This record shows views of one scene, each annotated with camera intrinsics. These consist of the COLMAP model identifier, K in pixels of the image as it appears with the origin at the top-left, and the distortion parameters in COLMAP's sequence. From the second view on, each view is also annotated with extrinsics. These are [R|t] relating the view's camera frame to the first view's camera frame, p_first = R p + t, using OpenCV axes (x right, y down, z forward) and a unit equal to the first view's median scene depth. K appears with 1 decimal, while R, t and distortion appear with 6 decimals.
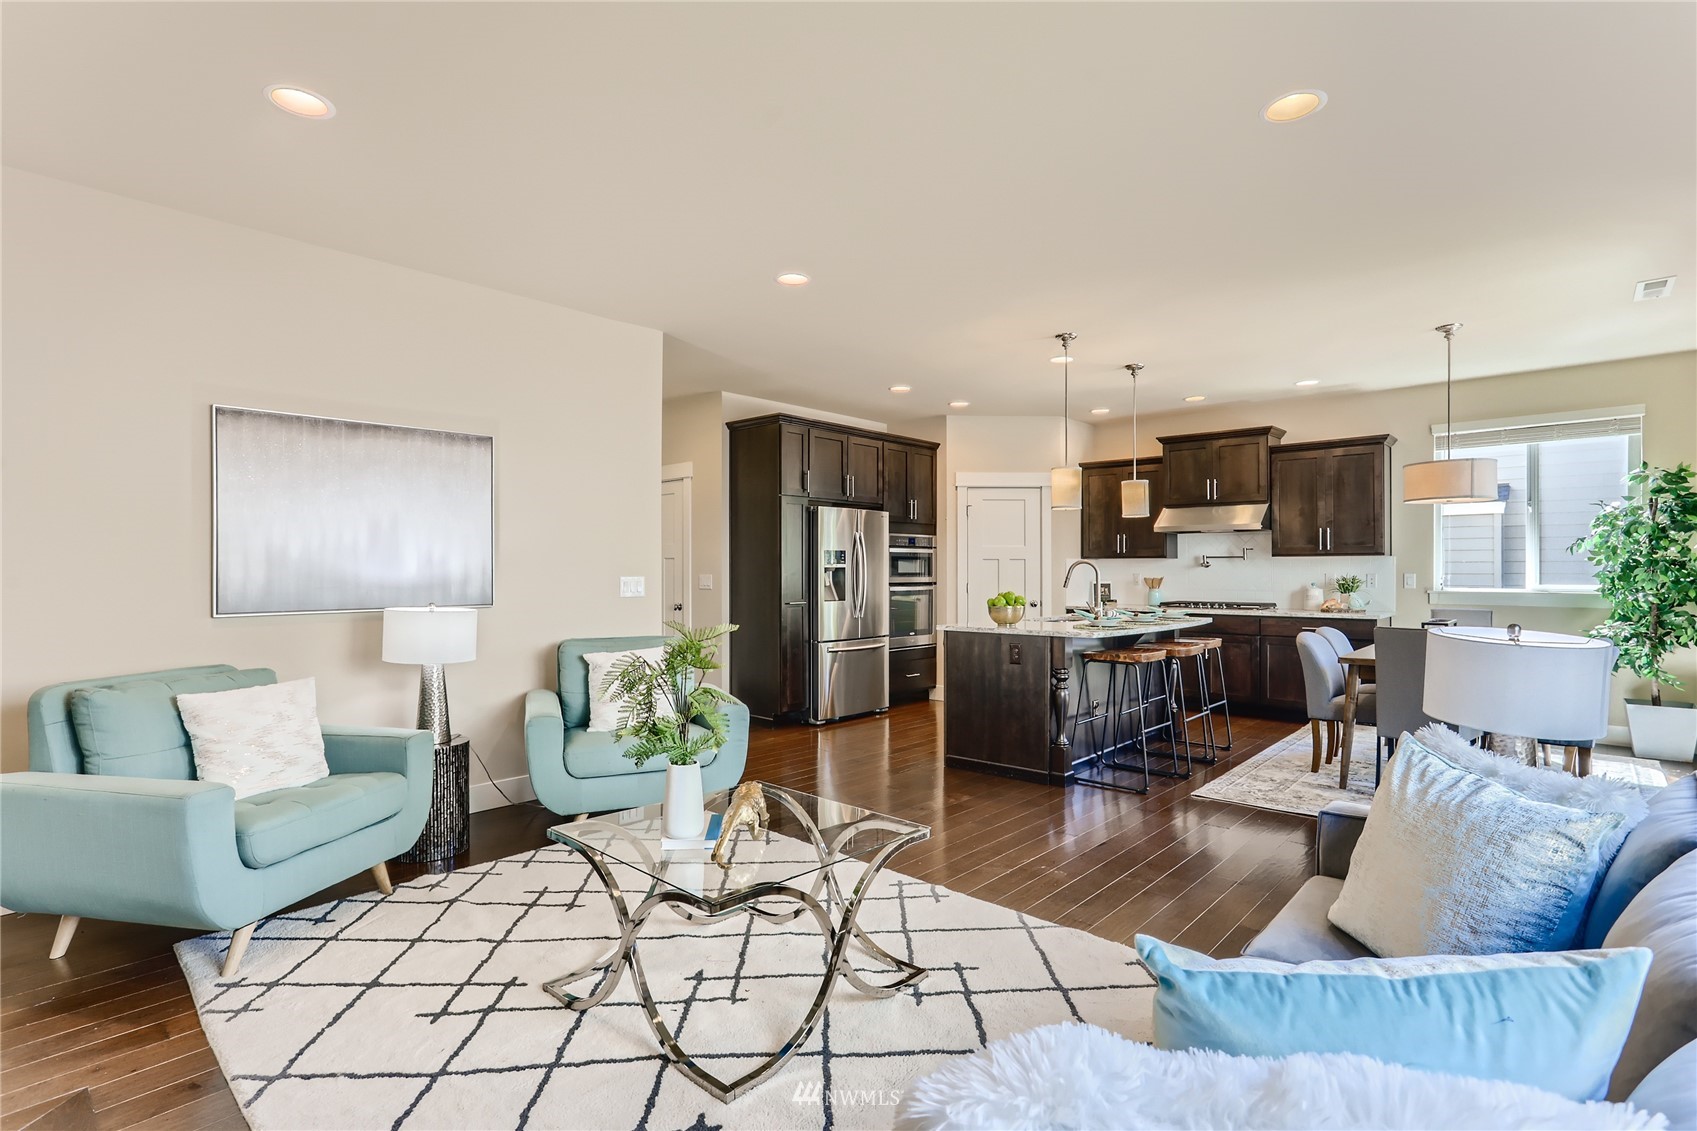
lens RADIAL K [[826.3, 0, 840.5], [0, 826.3, 566.1], [0, 0, 1]] dist [-0.029937, 0.017407]
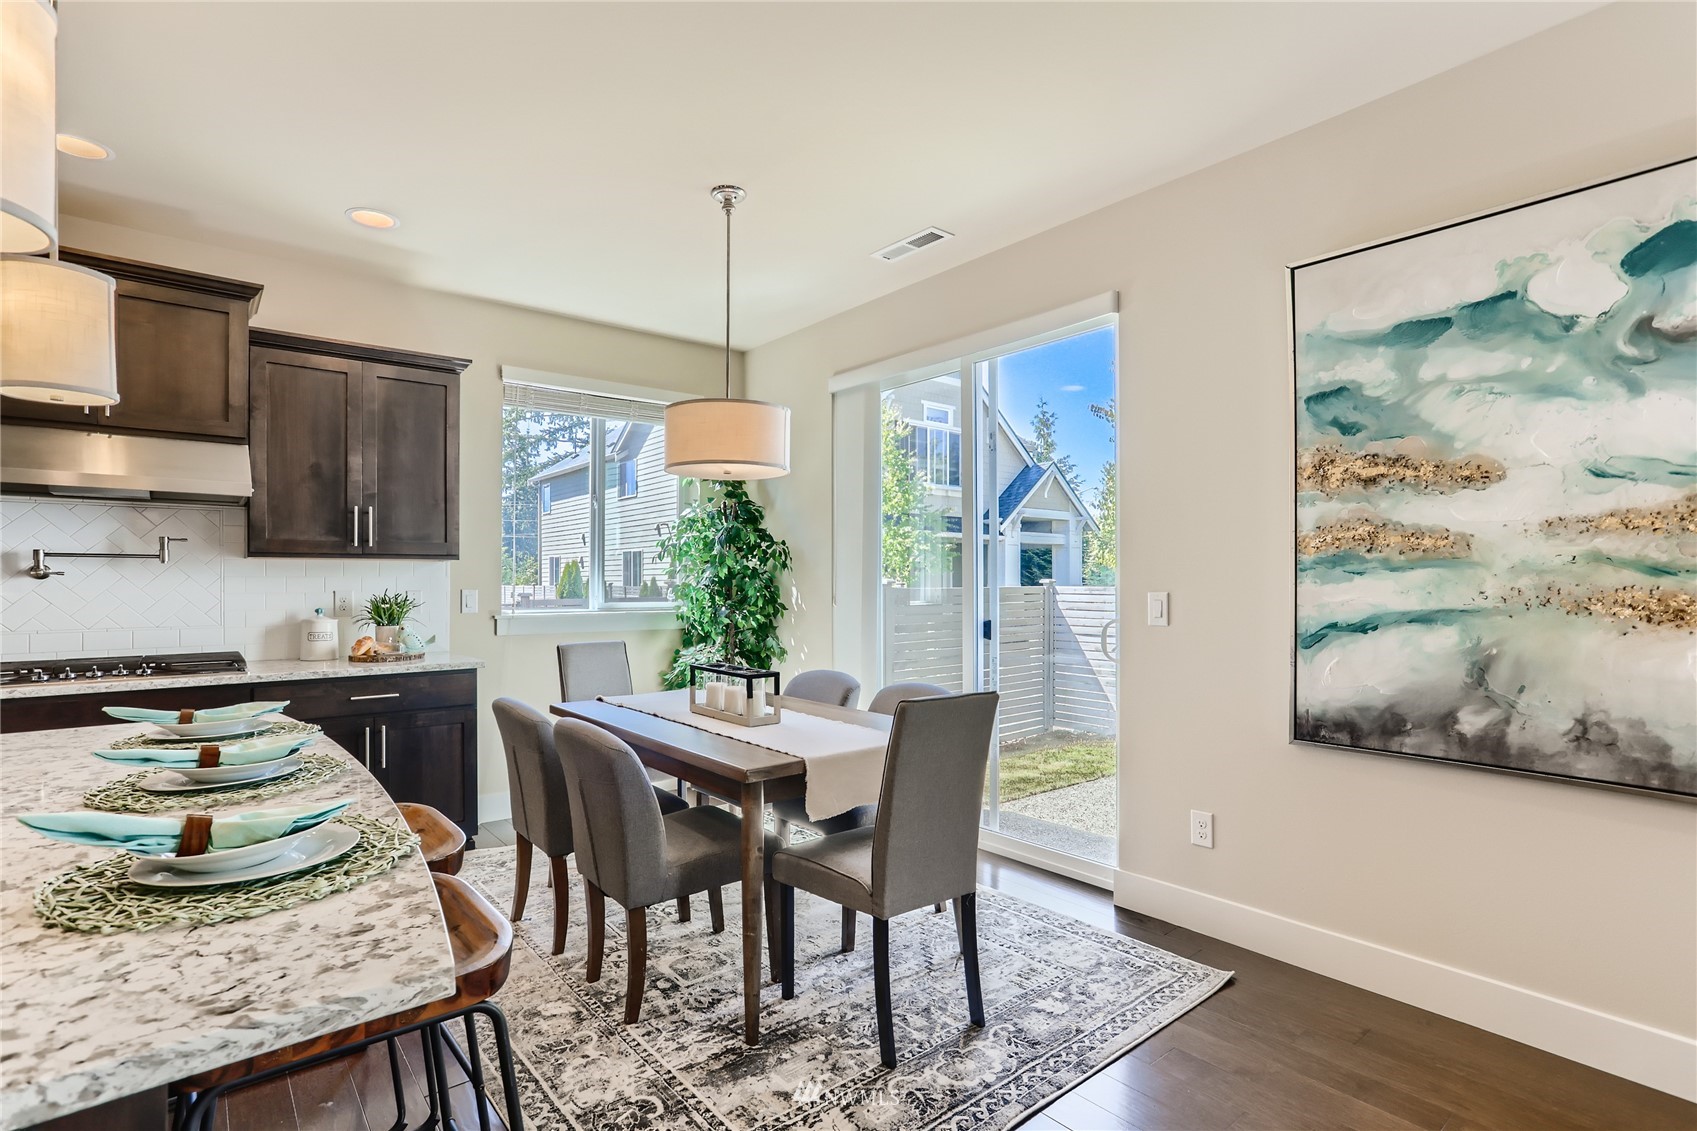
lens RADIAL K [[826.3, 0, 844.7], [0, 826.3, 578.0], [0, 0, 1]] dist [-0.029937, 0.017407]
pose [[0.134379, 0.006088, 0.990911, 0.100025], [-0.004250, 0.999975, -0.005567, 0.002302], [-0.990921, -0.003464, 0.134401, 0.614383]]
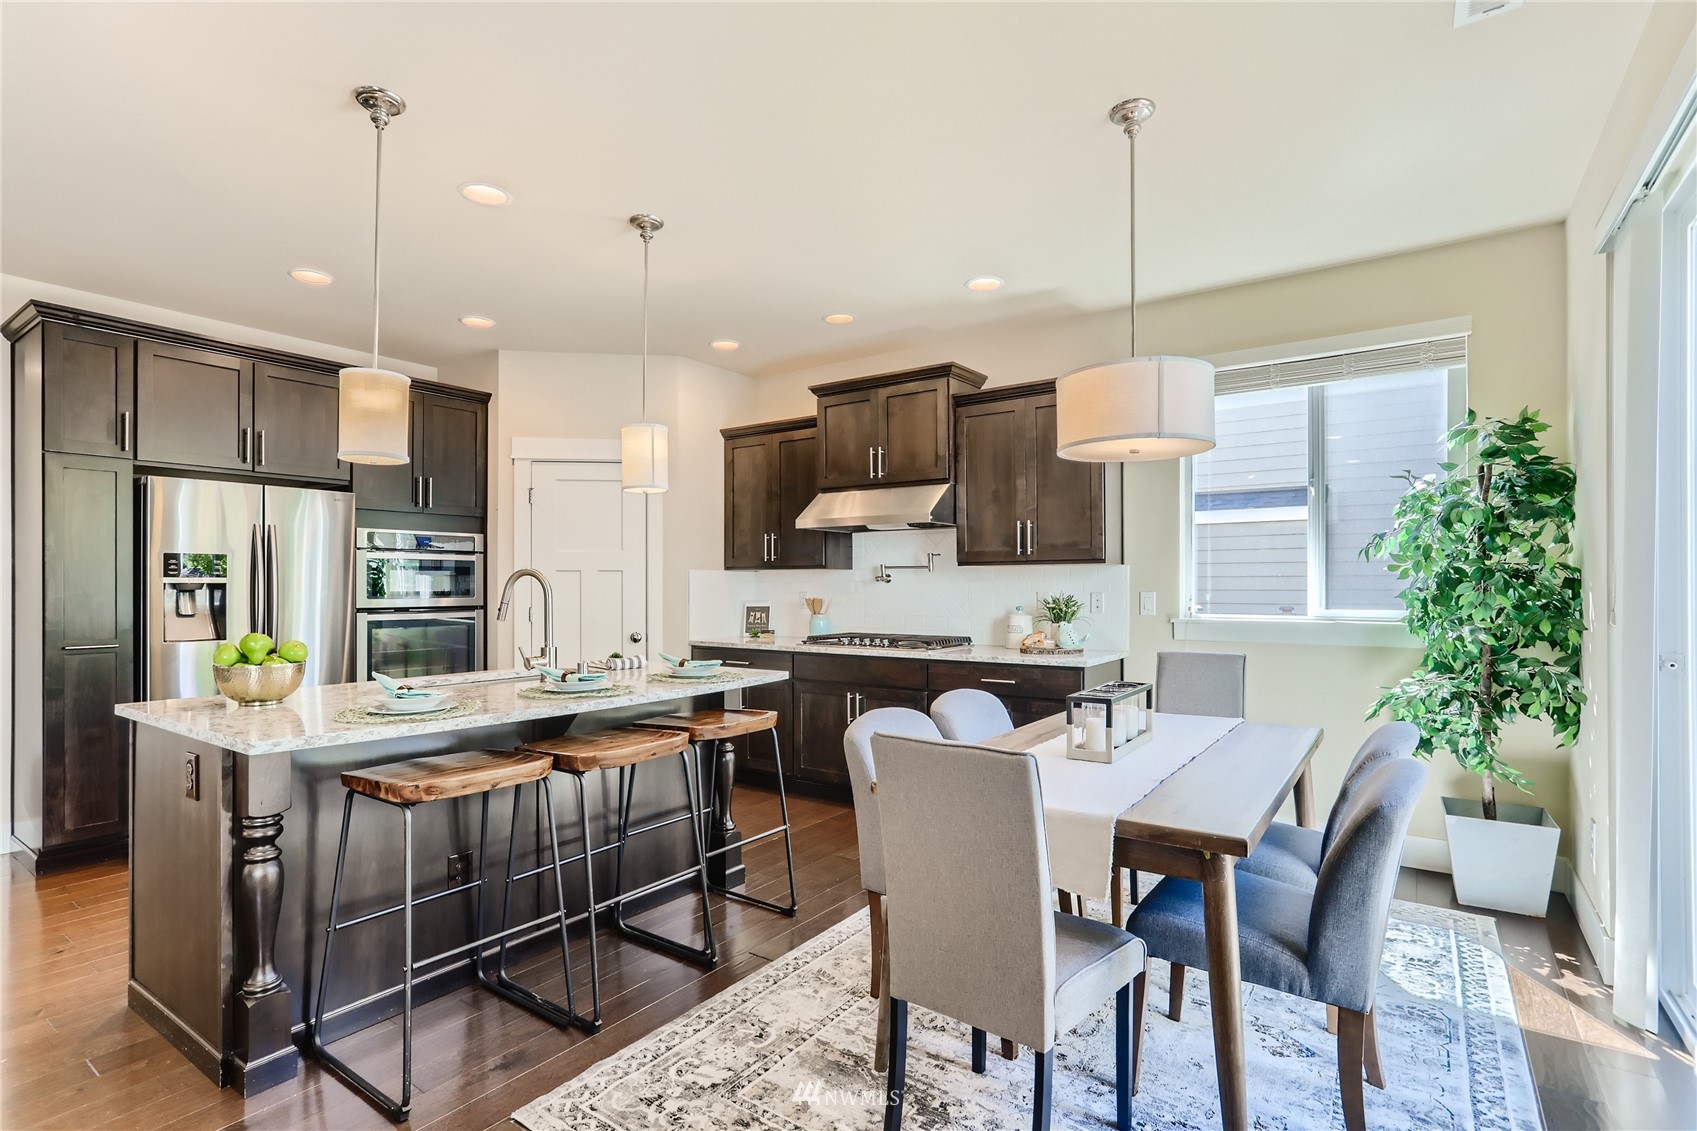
lens RADIAL K [[826.3, 0, 848.0], [0, 826.3, 580.8], [0, 0, 1]] dist [-0.029937, 0.017407]
pose [[0.991467, -0.000279, 0.130361, 0.372293], [0.000382, 1.000000, -0.000772, 0.000832], [-0.130361, 0.000815, 0.991466, 0.382304]]
